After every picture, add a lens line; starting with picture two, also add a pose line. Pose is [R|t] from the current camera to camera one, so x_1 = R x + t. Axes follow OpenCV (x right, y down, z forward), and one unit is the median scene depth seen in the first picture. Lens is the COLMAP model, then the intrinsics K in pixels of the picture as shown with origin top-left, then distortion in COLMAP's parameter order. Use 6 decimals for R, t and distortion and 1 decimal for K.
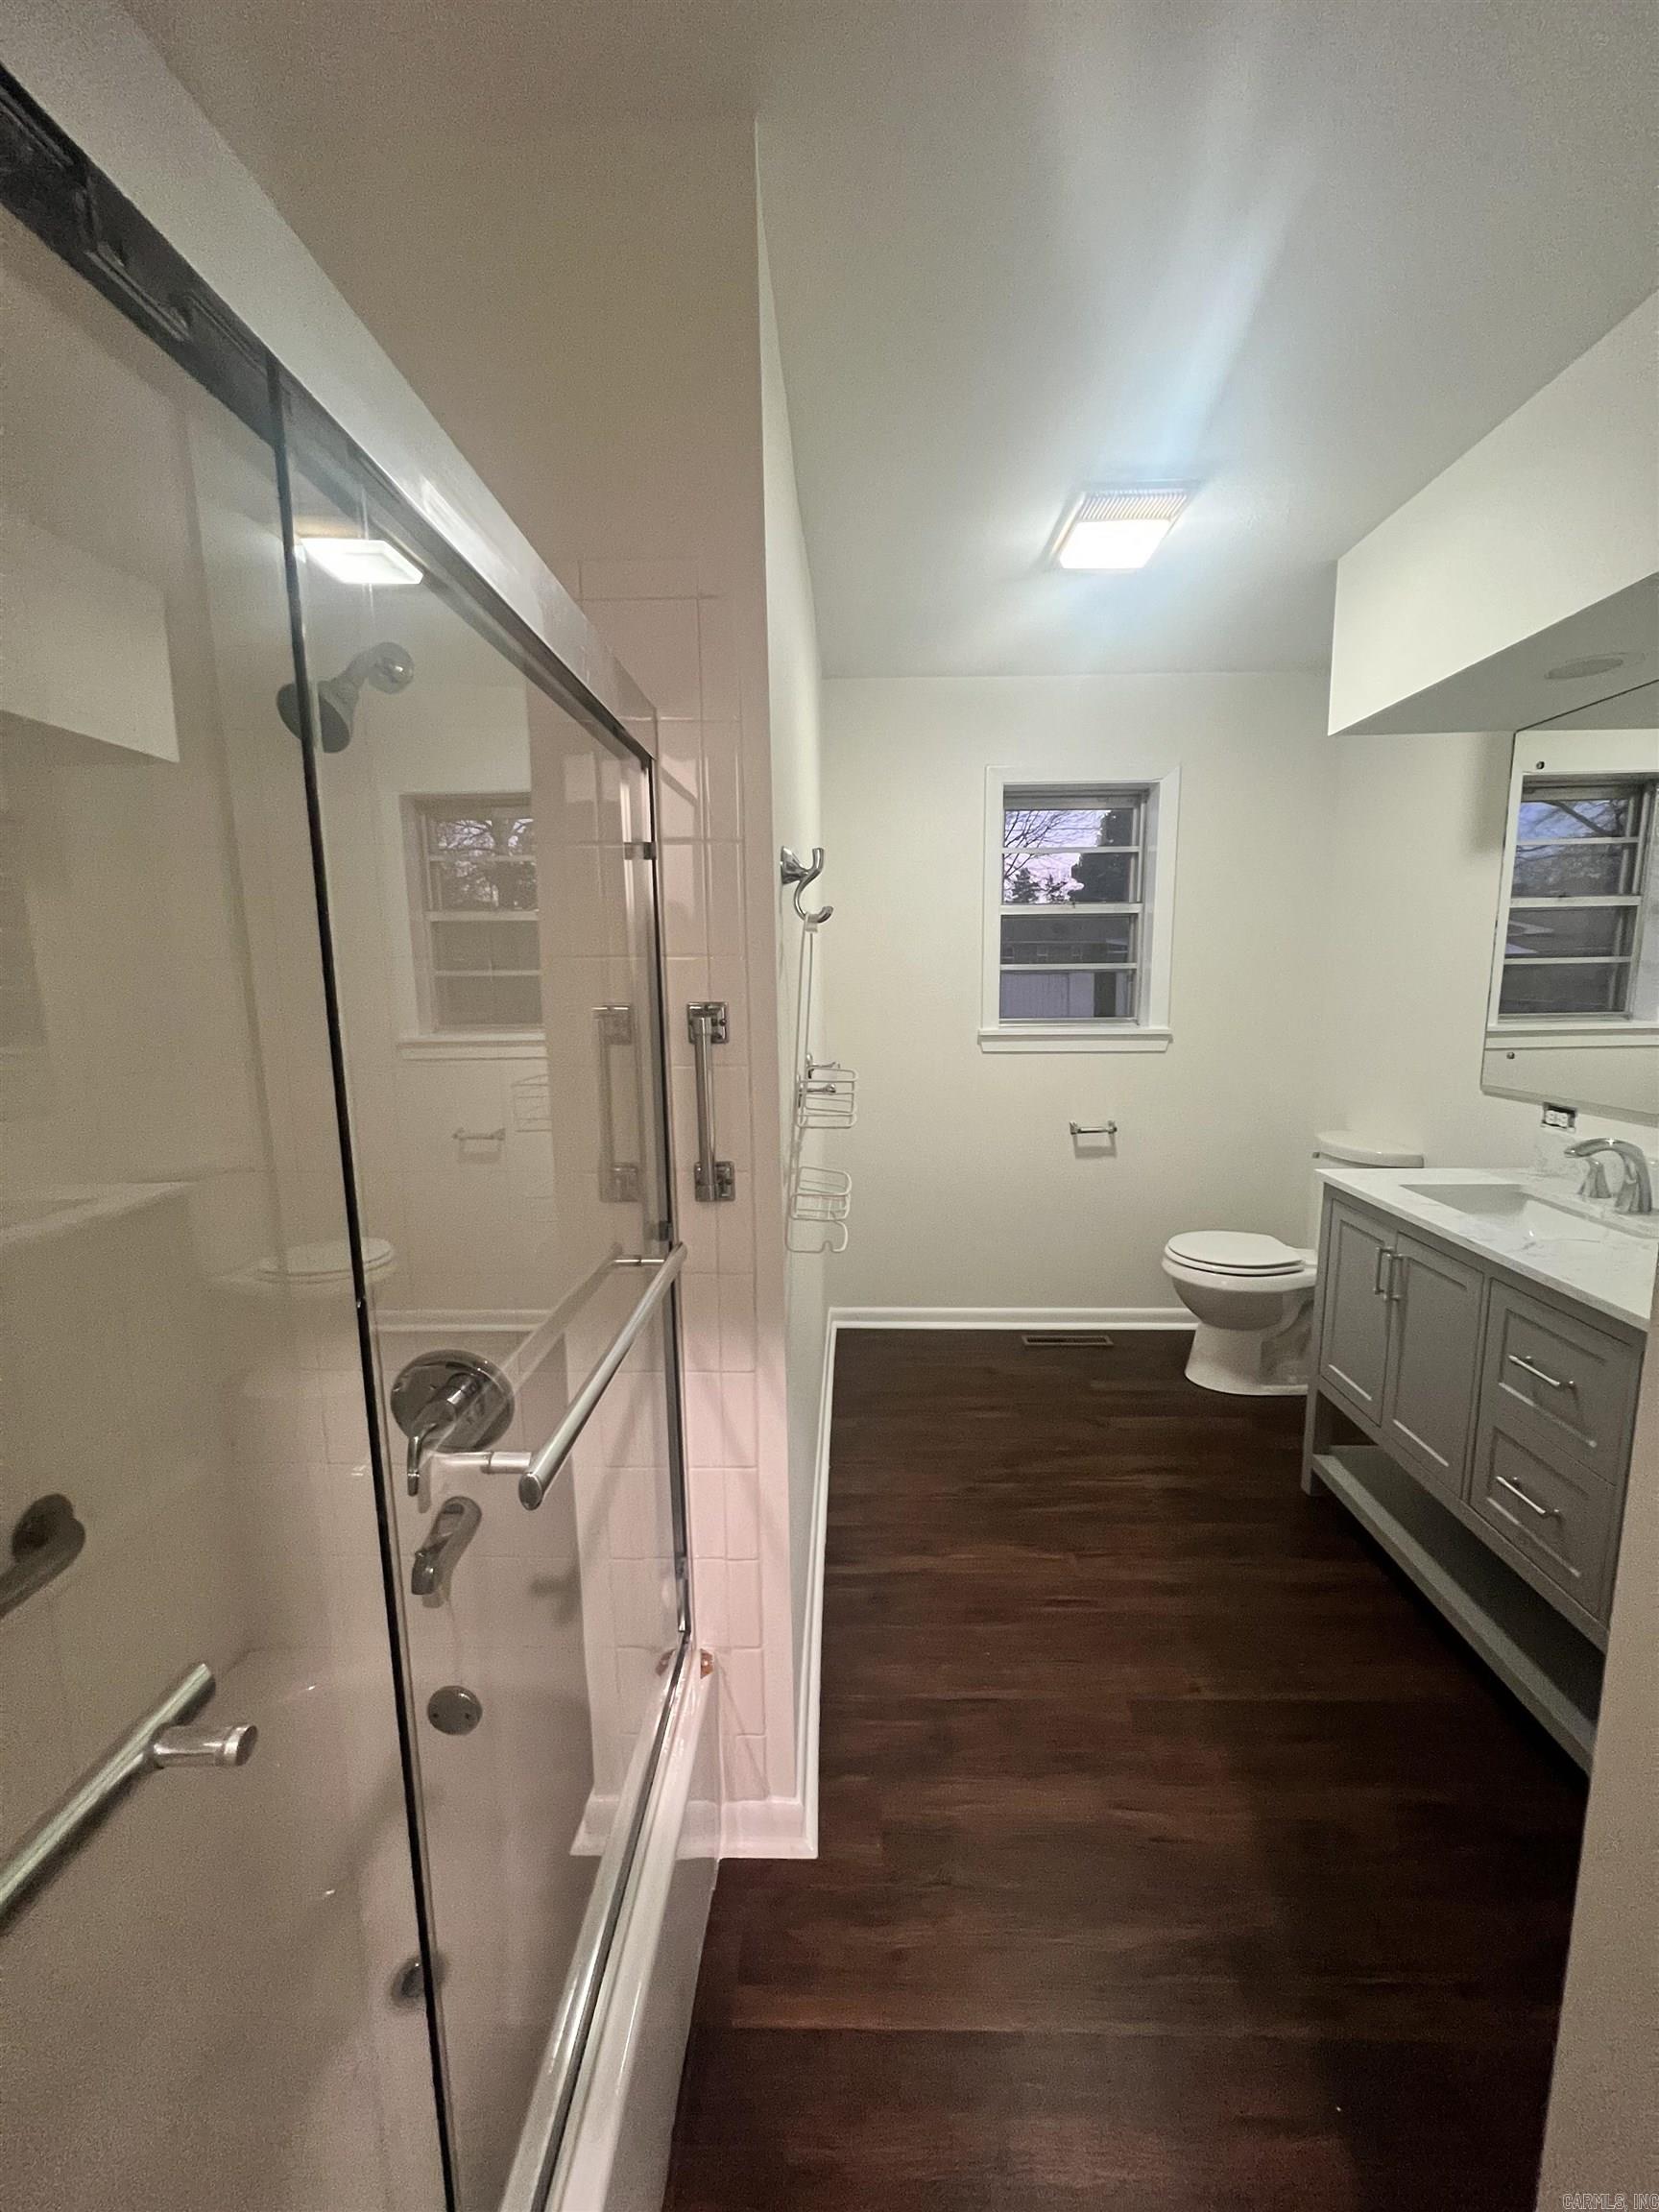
lens RADIAL K [[885.3, 0, 828.7], [0, 885.3, 1104.2], [0, 0, 1]] dist [-0.001930, 0.000313]
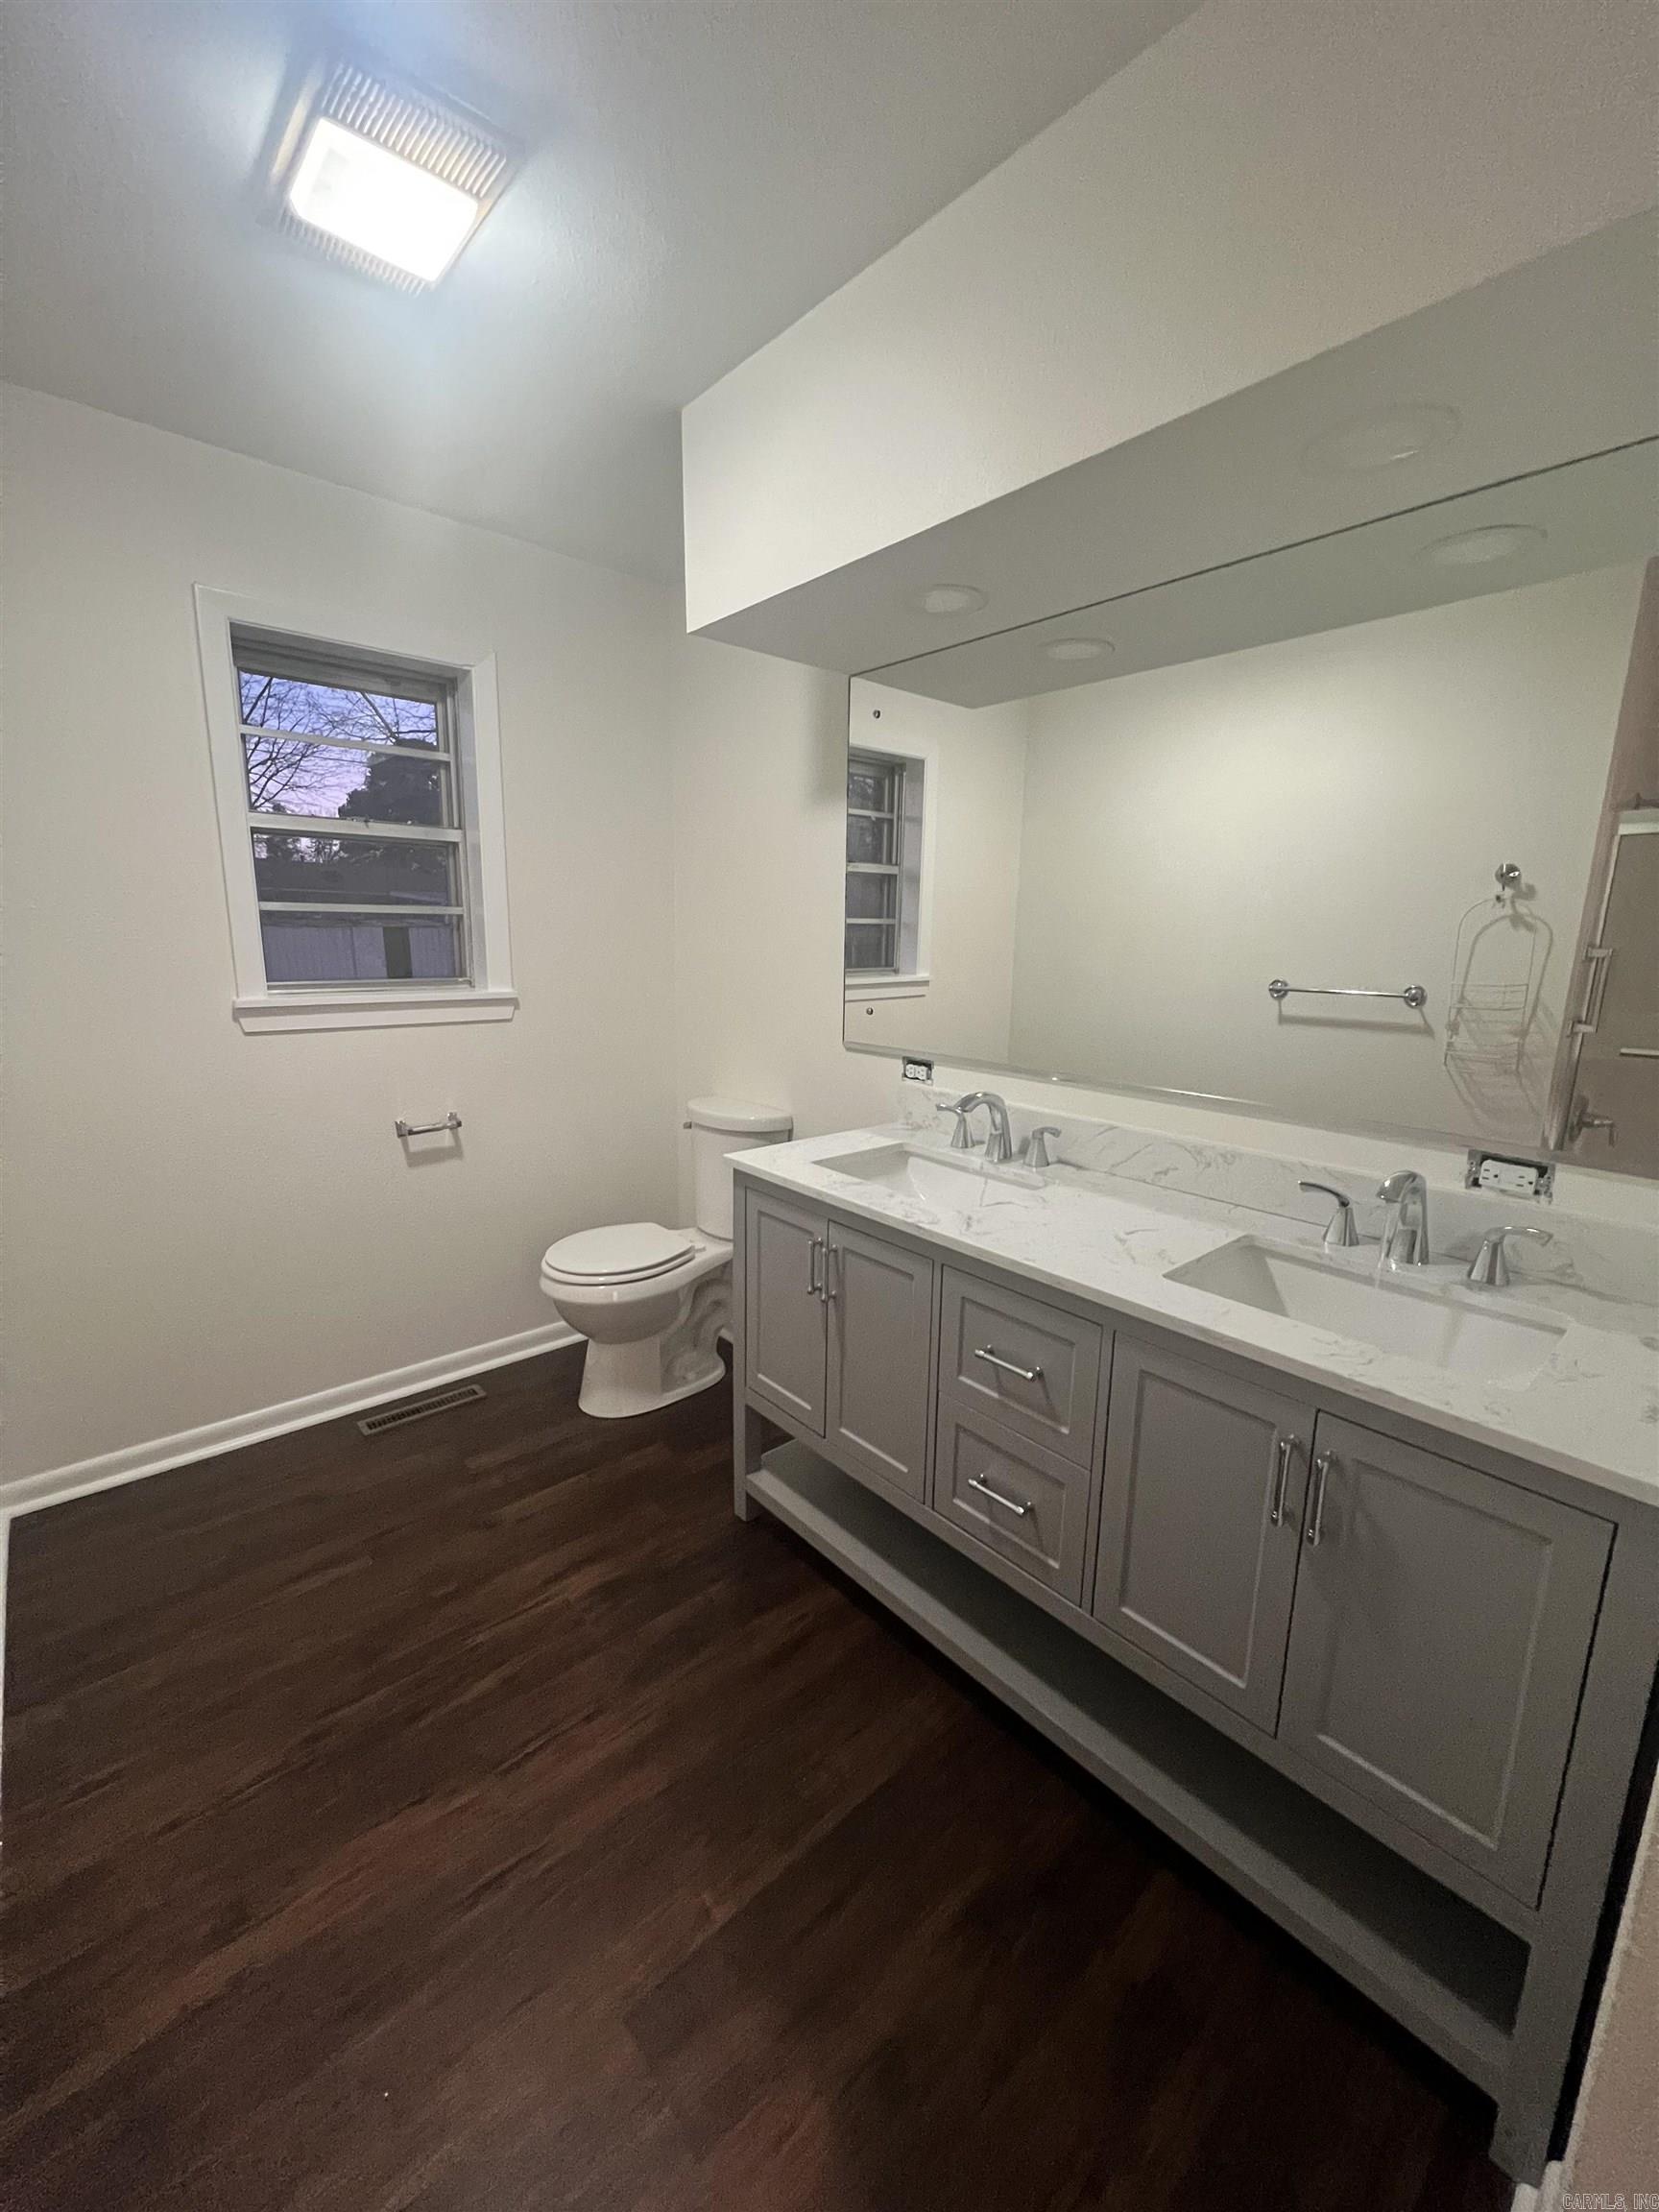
lens RADIAL K [[885.3, 0, 835.0], [0, 885.3, 1098.9], [0, 0, 1]] dist [-0.001930, 0.000313]
pose [[0.726215, -0.107220, 0.679055, 0.053705], [0.079997, 0.994232, 0.071433, -0.029325], [-0.682797, 0.002447, 0.730604, 0.284103]]
